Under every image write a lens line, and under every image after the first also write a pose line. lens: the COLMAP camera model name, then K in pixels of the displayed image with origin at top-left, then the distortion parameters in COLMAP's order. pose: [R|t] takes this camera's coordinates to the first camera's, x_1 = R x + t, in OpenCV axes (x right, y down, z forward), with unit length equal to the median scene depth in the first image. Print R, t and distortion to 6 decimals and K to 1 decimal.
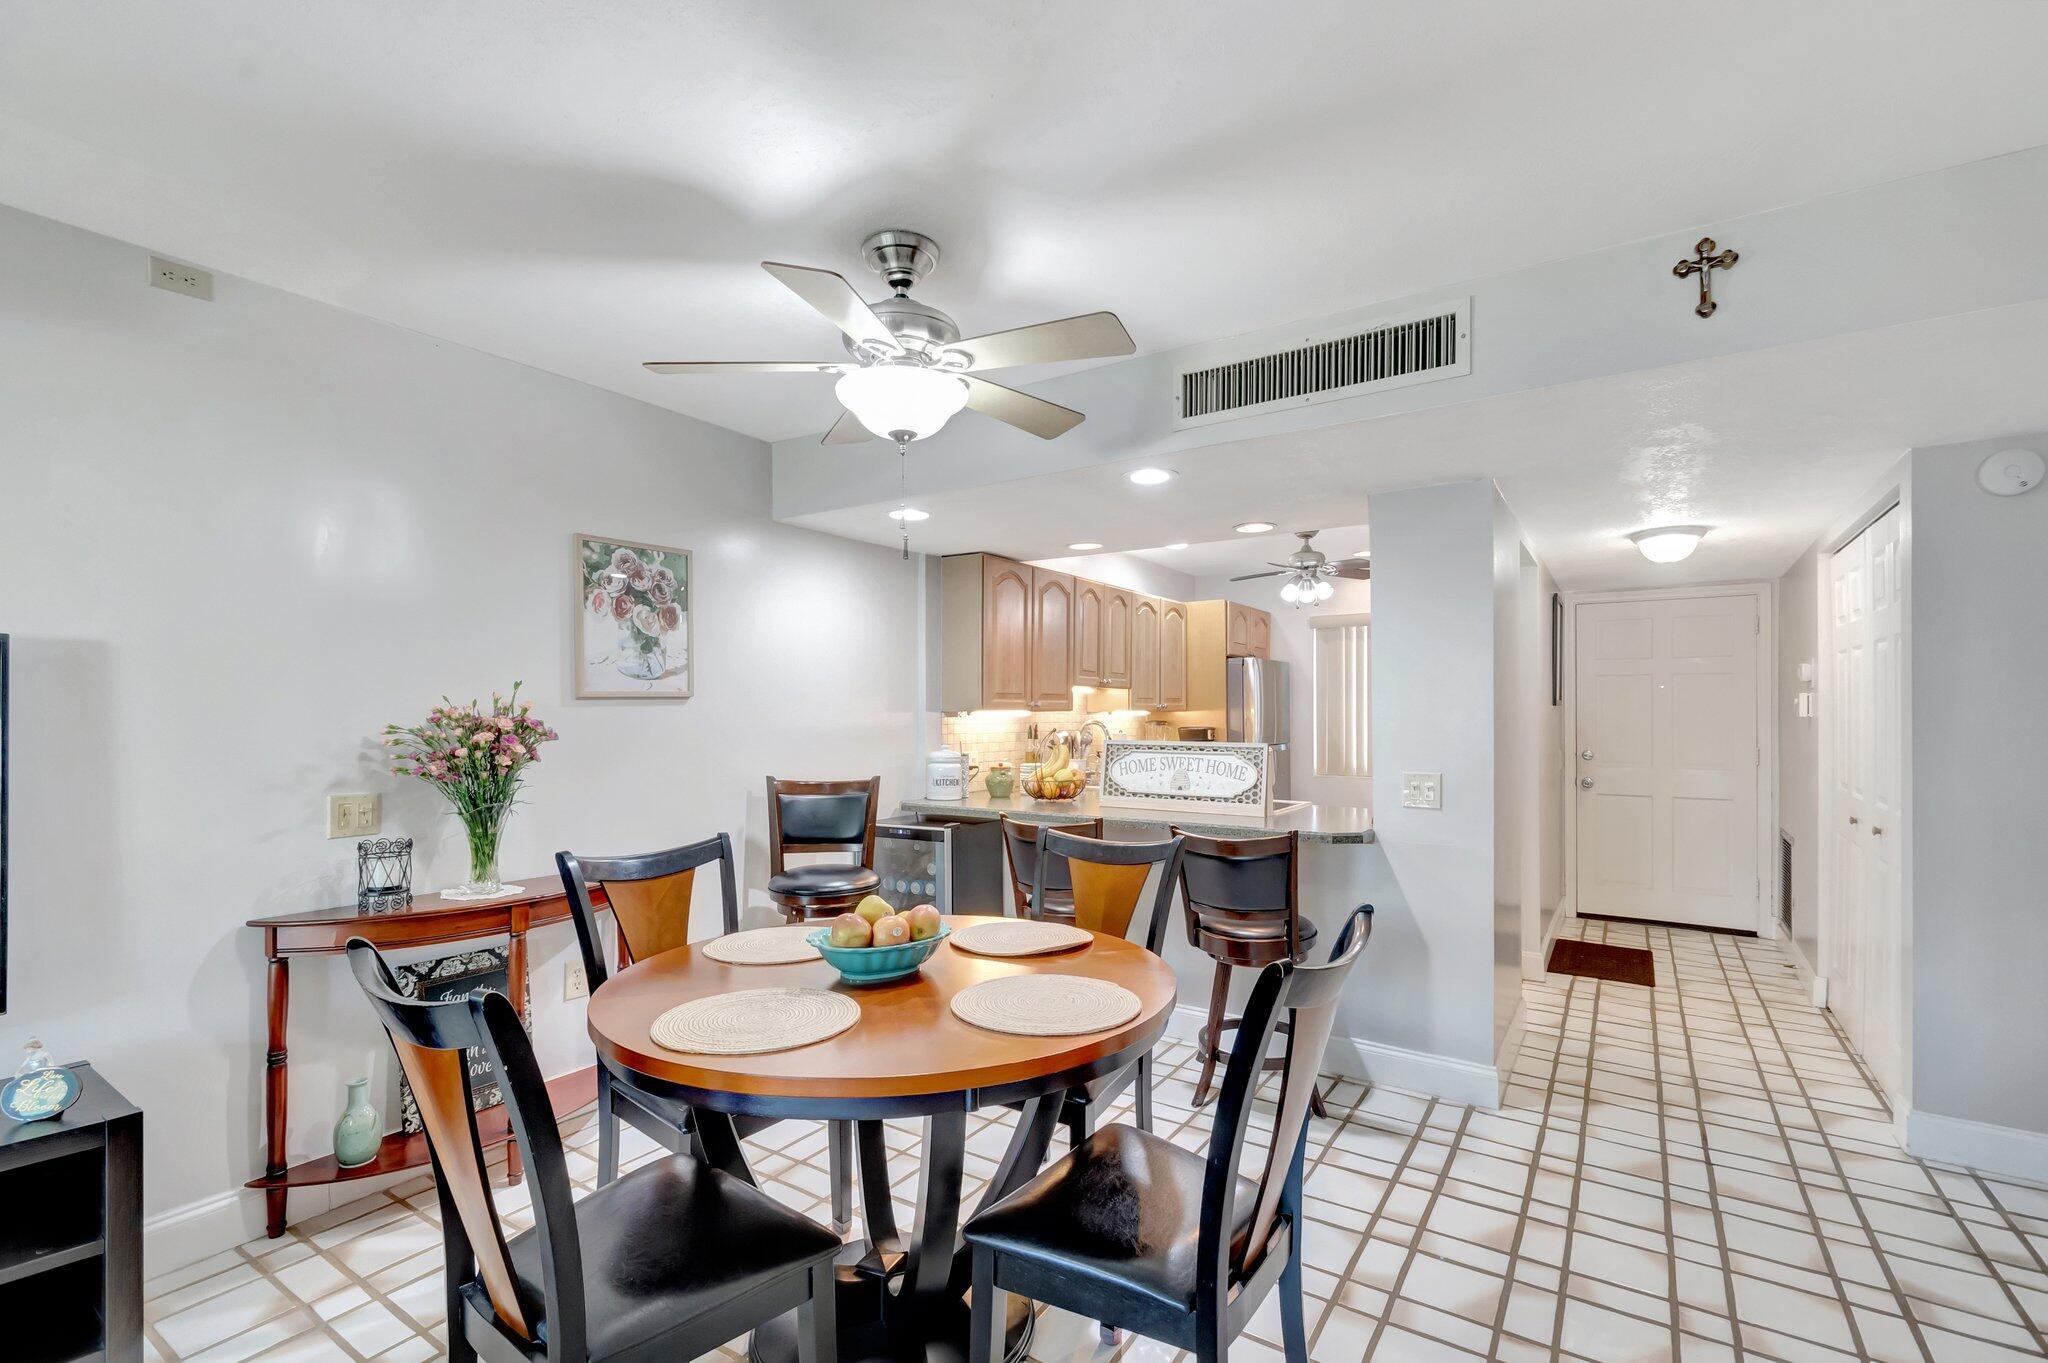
lens RADIAL K [[908.1, 0, 1029.1], [0, 908.1, 710.8], [0, 0, 1]] dist [0.005692, -0.003427]
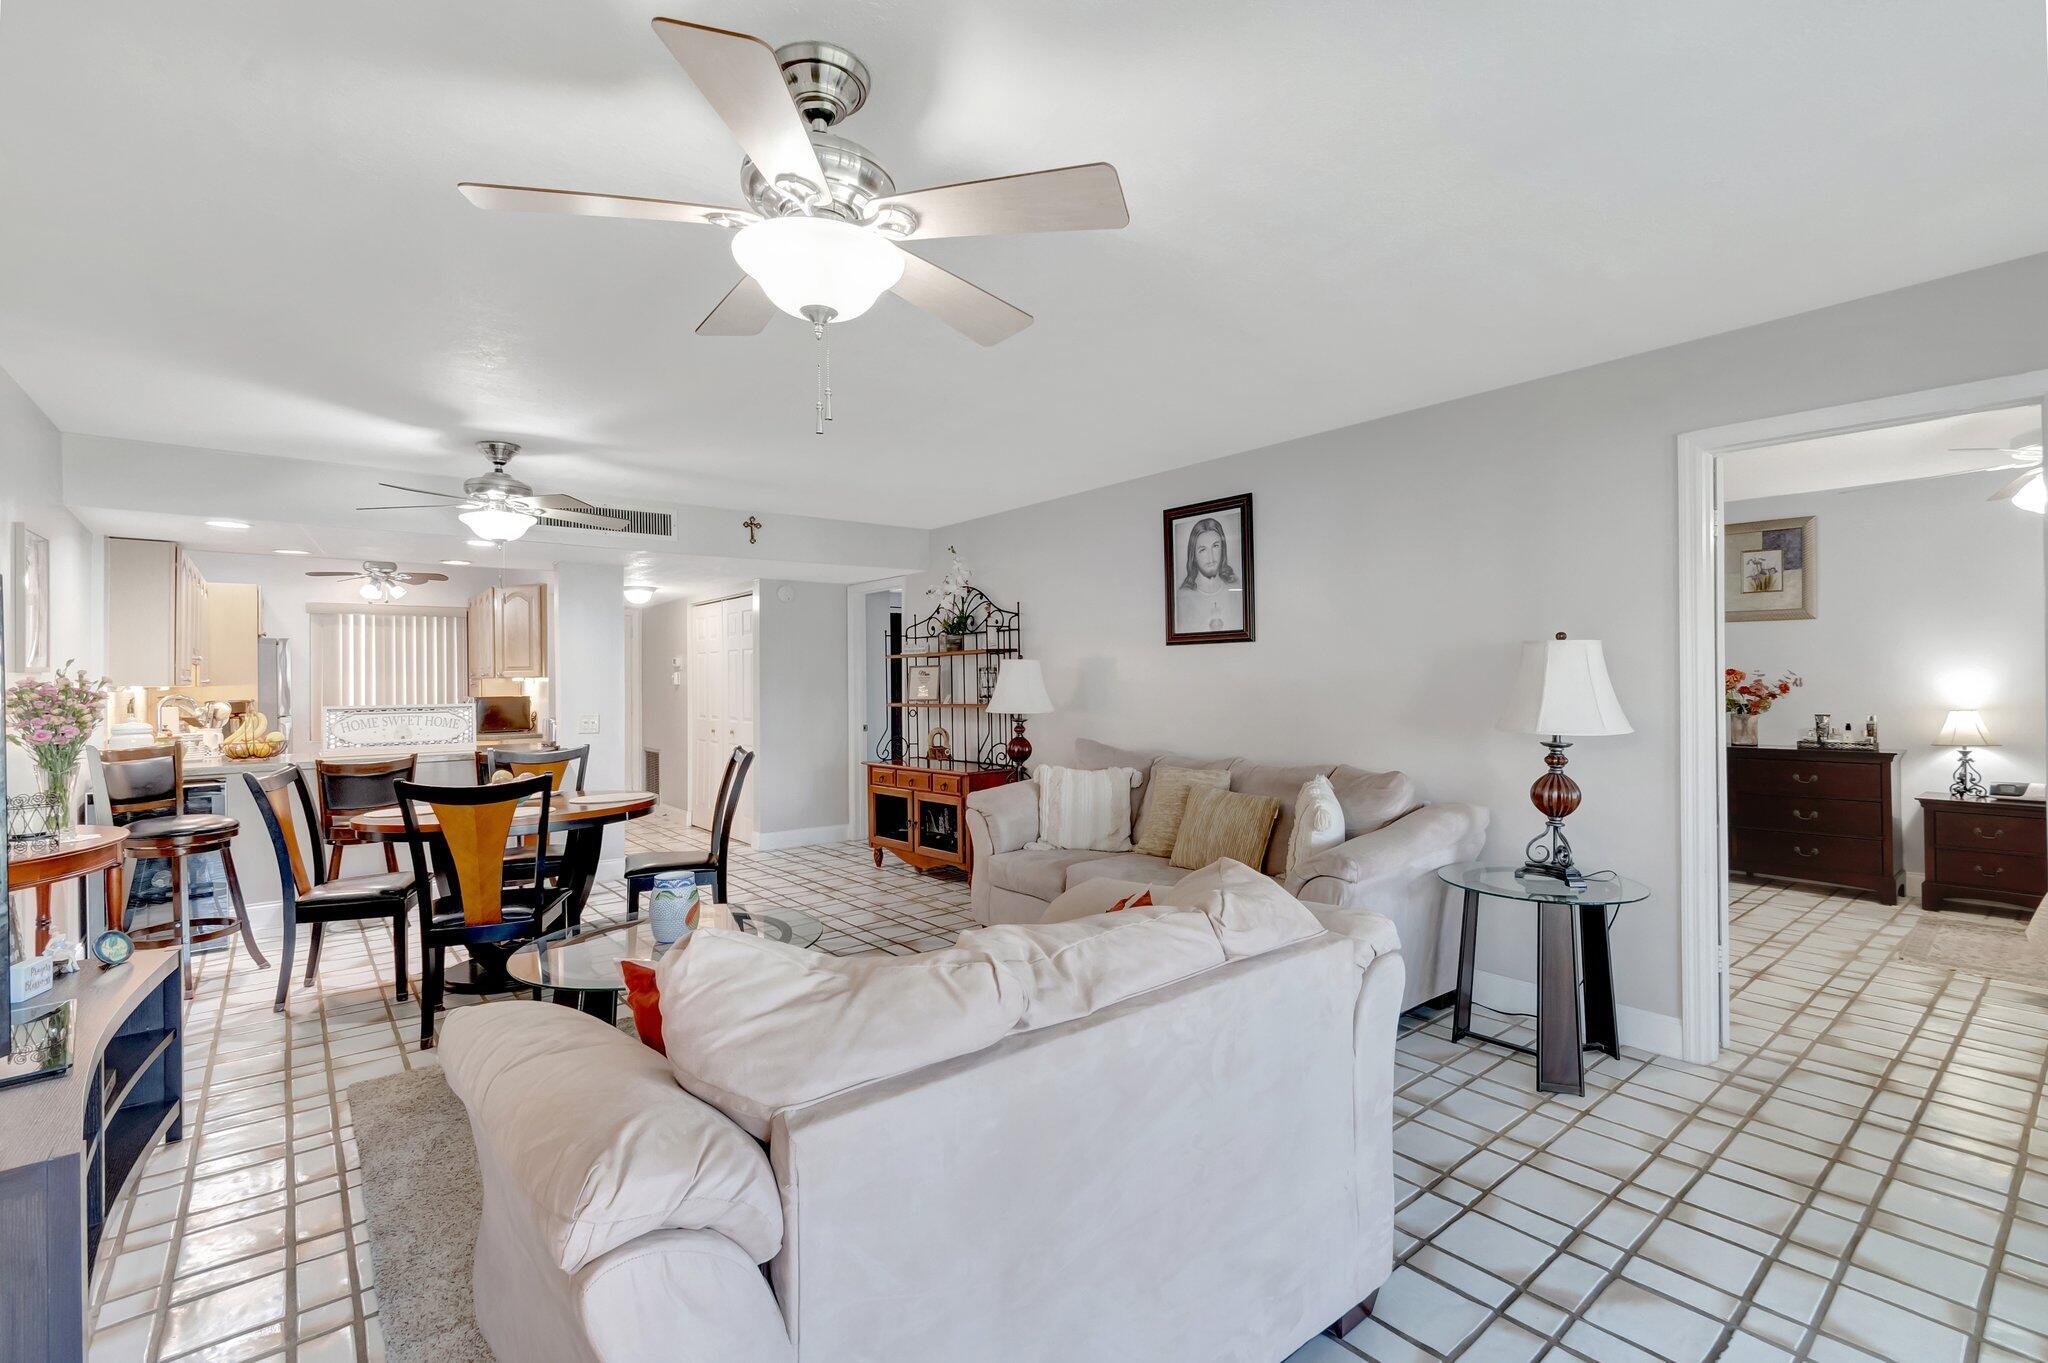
lens RADIAL K [[908.1, 0, 1036.1], [0, 908.1, 662.7], [0, 0, 1]] dist [0.005692, -0.003427]
pose [[0.295074, 0.013838, 0.955374, -1.005265], [0.009864, 0.999798, -0.017528, 0.002882], [-0.955423, 0.014596, 0.294878, -0.406295]]
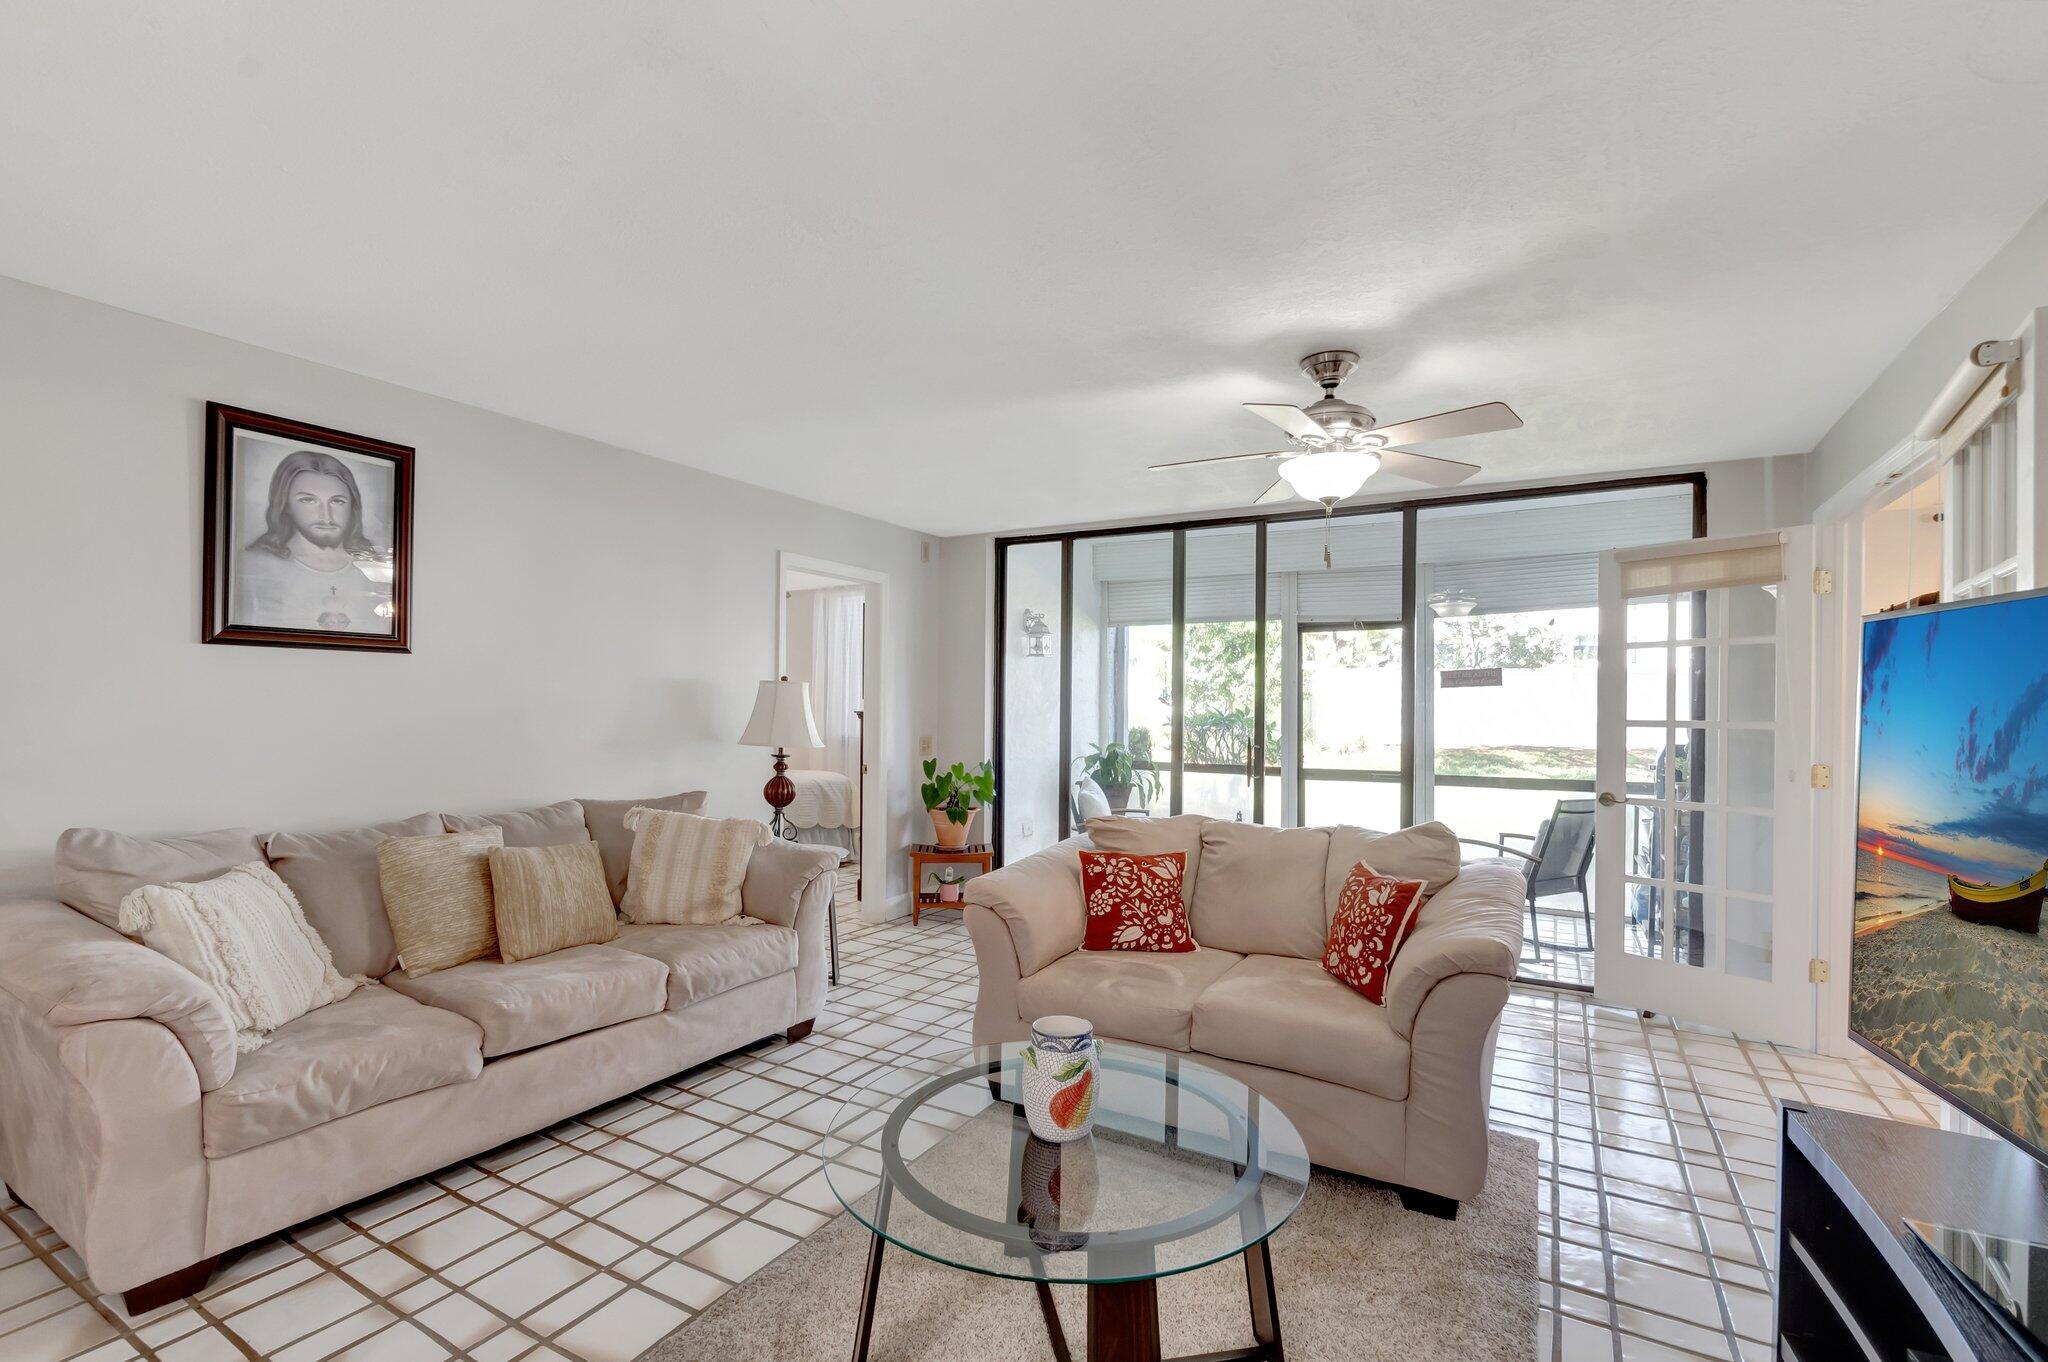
lens RADIAL K [[908.1, 0, 1033.1], [0, 908.1, 694.8], [0, 0, 1]] dist [0.005692, -0.003427]
pose [[-0.998117, -0.007338, -0.060897, -0.280860], [-0.006643, 0.999911, -0.011610, 0.002003], [0.060977, -0.011184, -0.998077, 0.625565]]
